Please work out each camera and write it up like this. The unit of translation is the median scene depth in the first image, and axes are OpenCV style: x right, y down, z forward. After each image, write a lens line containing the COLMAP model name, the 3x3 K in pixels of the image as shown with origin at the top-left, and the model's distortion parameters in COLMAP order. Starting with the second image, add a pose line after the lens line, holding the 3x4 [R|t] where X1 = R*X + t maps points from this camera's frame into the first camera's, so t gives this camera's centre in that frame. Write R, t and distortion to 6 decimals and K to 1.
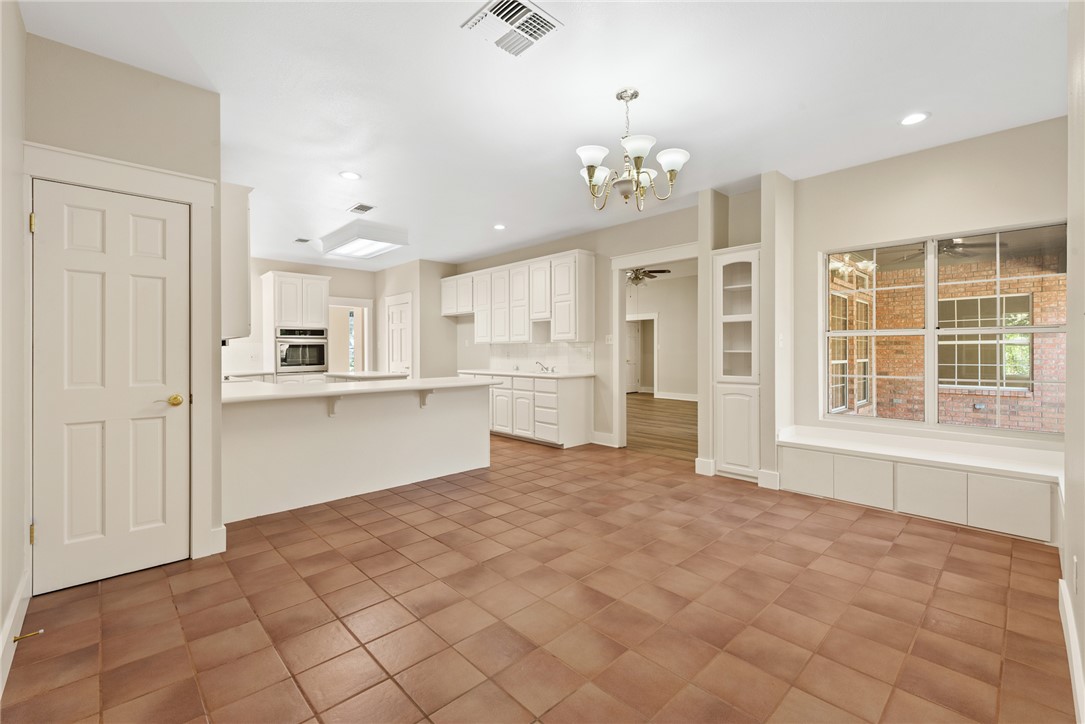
lens RADIAL K [[449.1, 0, 544.6], [0, 449.1, 349.4], [0, 0, 1]] dist [0.002269, 0.000373]
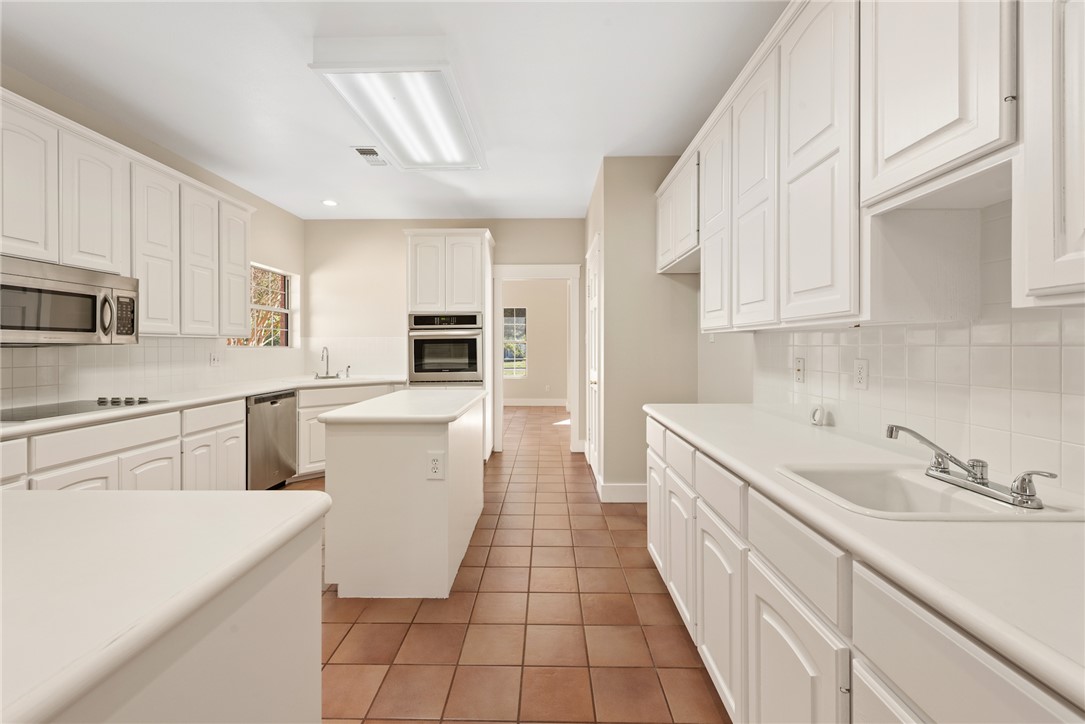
lens RADIAL K [[449.1, 0, 544.6], [0, 449.1, 349.4], [0, 0, 1]] dist [0.002269, 0.000373]
pose [[0.726388, 0.008710, -0.687230, 0.003830], [-0.001401, 0.999936, 0.011192, -0.003510], [0.687283, -0.007167, 0.726354, 0.707447]]
